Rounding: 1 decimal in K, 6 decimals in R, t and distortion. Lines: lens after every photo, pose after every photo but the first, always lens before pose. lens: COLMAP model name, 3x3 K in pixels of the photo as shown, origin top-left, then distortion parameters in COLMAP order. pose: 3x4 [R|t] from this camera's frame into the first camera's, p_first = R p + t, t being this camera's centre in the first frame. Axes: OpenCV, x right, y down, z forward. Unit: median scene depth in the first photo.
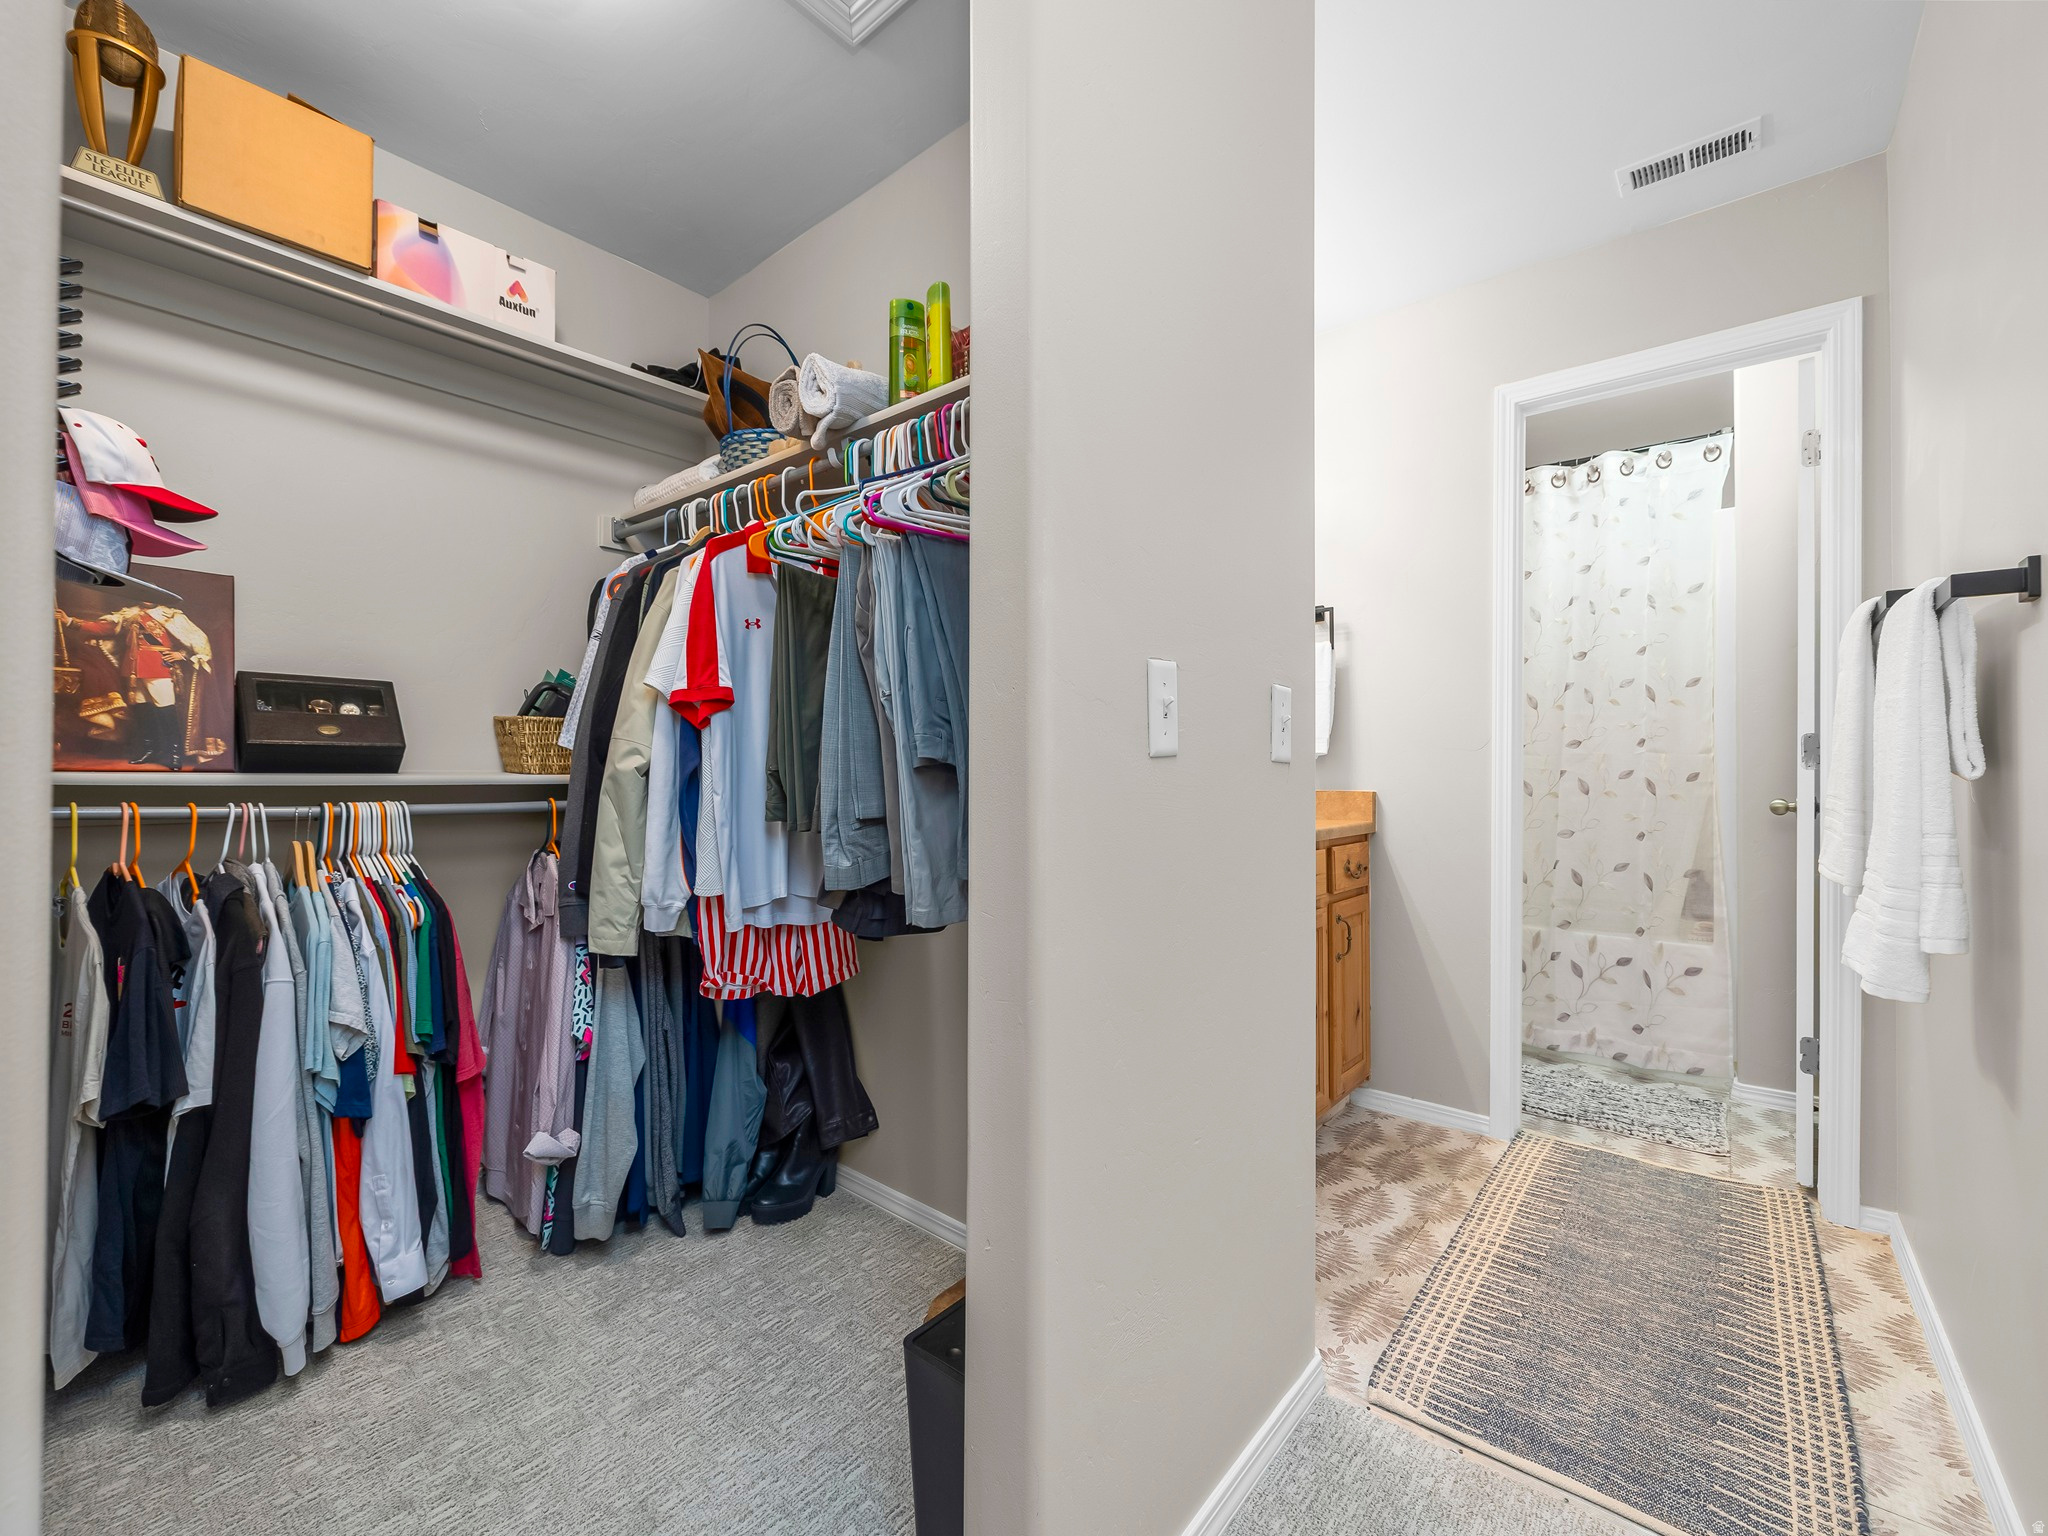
lens RADIAL K [[858.4, 0, 1023.4], [0, 858.4, 763.7], [0, 0, 1]] dist [0.006913, 0.000346]
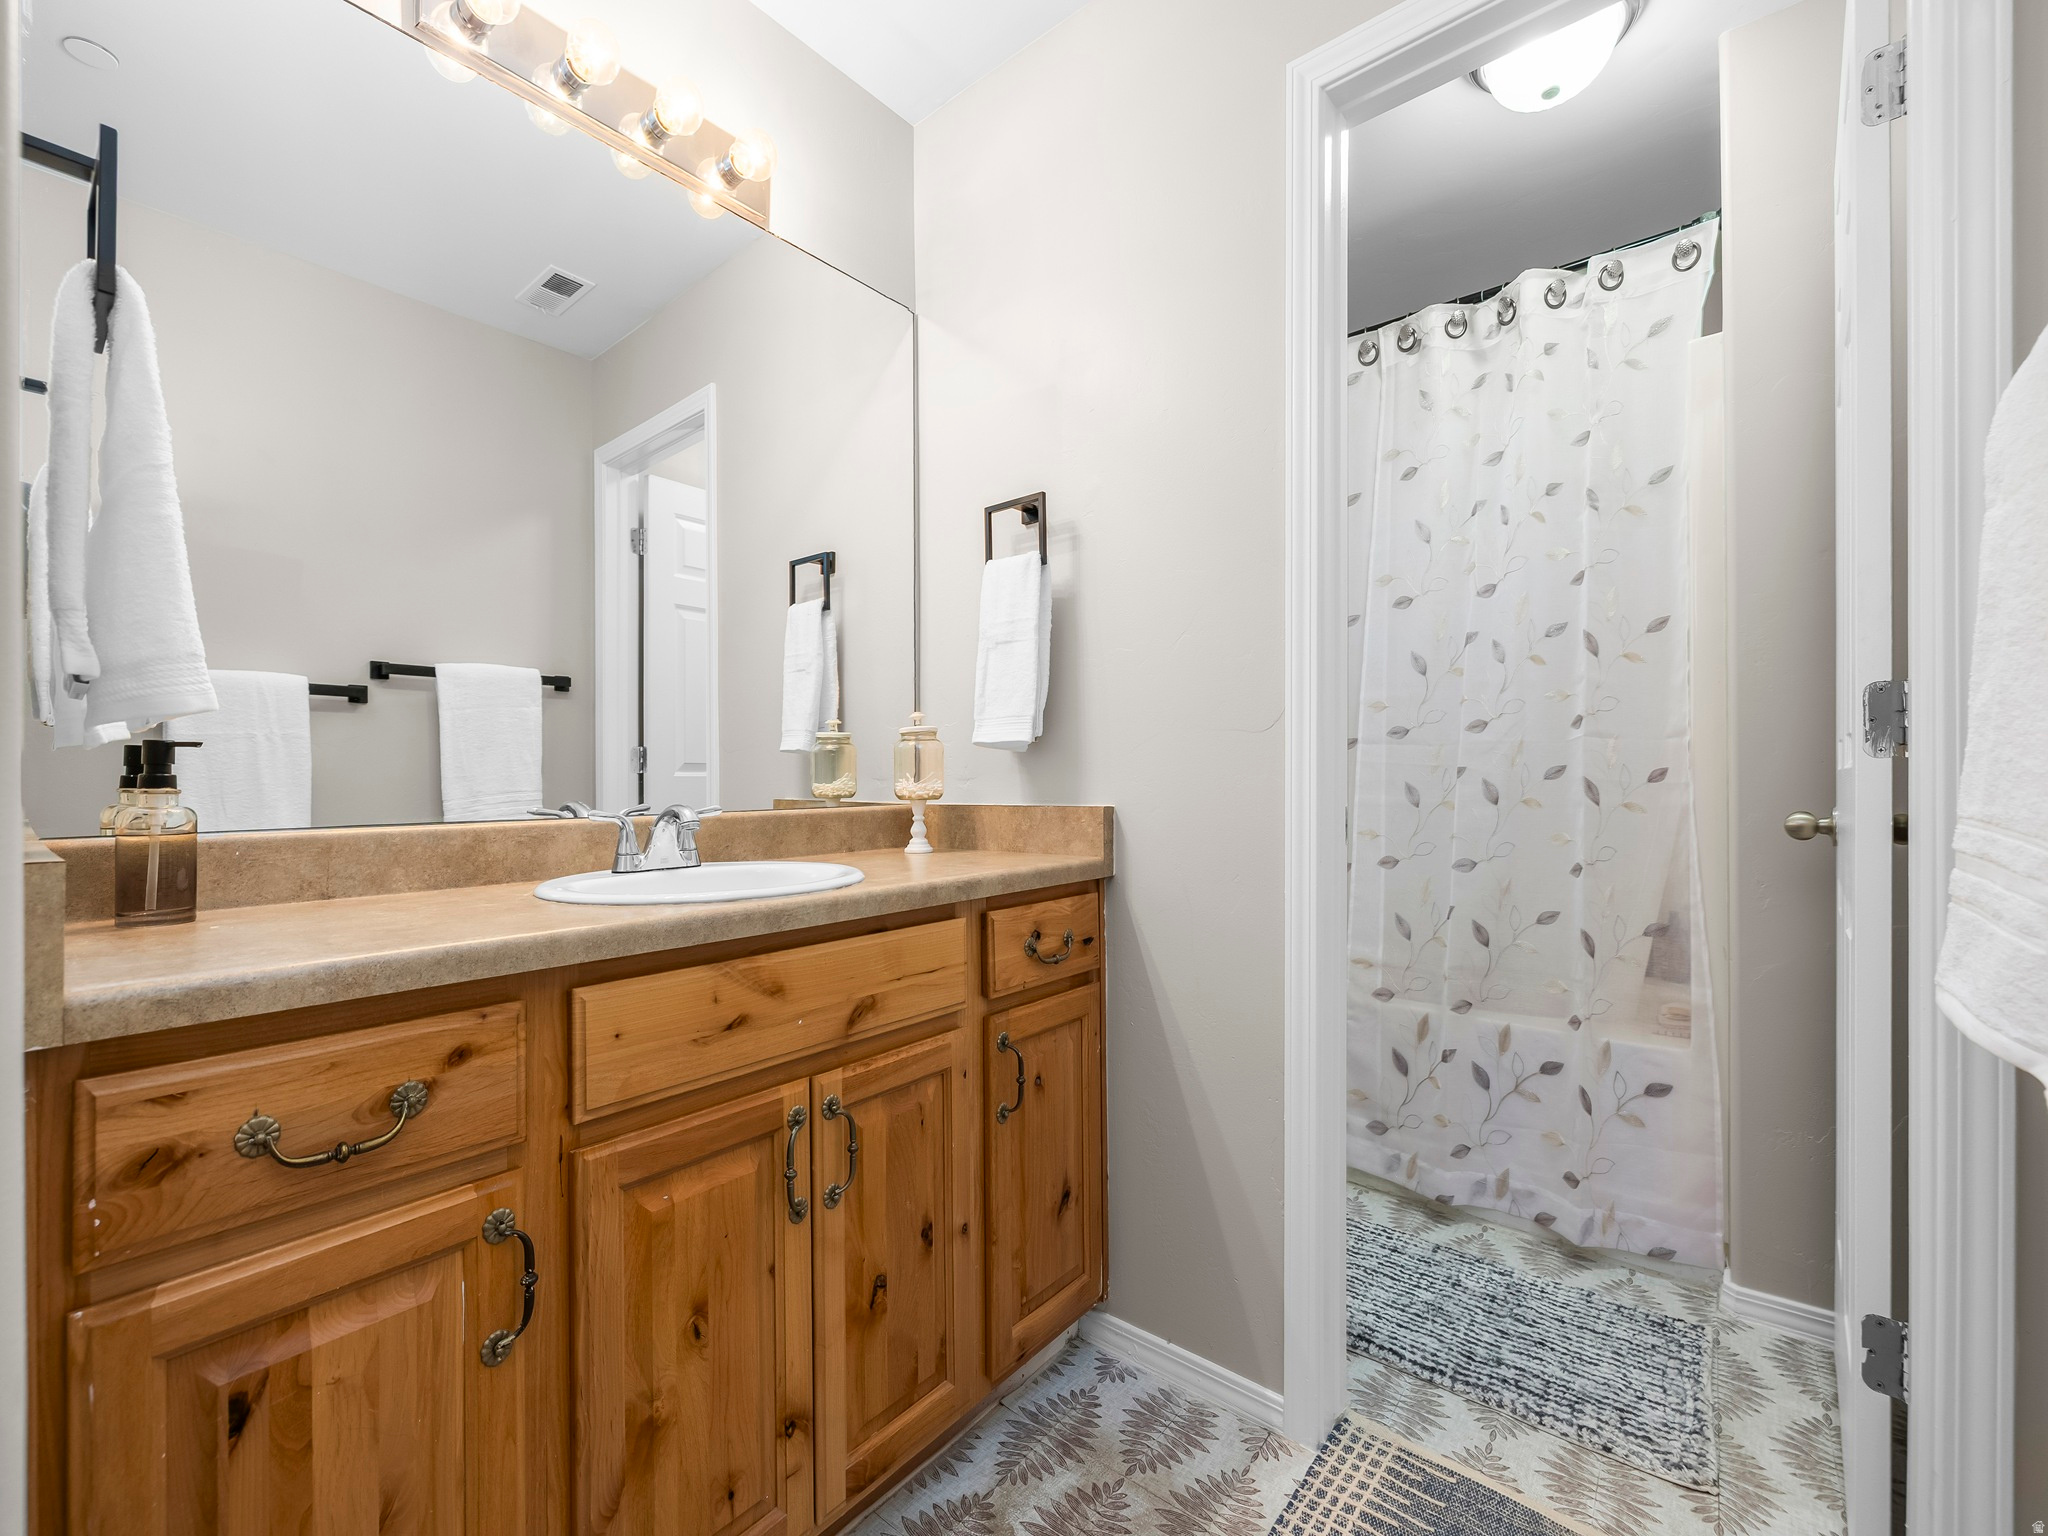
lens RADIAL K [[858.4, 0, 1025.7], [0, 858.4, 780.0], [0, 0, 1]] dist [0.006913, 0.000346]
pose [[0.999884, -0.012358, 0.008951, 0.315119], [0.012273, 0.999880, 0.009467, 0.007636], [-0.009066, -0.009356, 0.999915, 0.381486]]
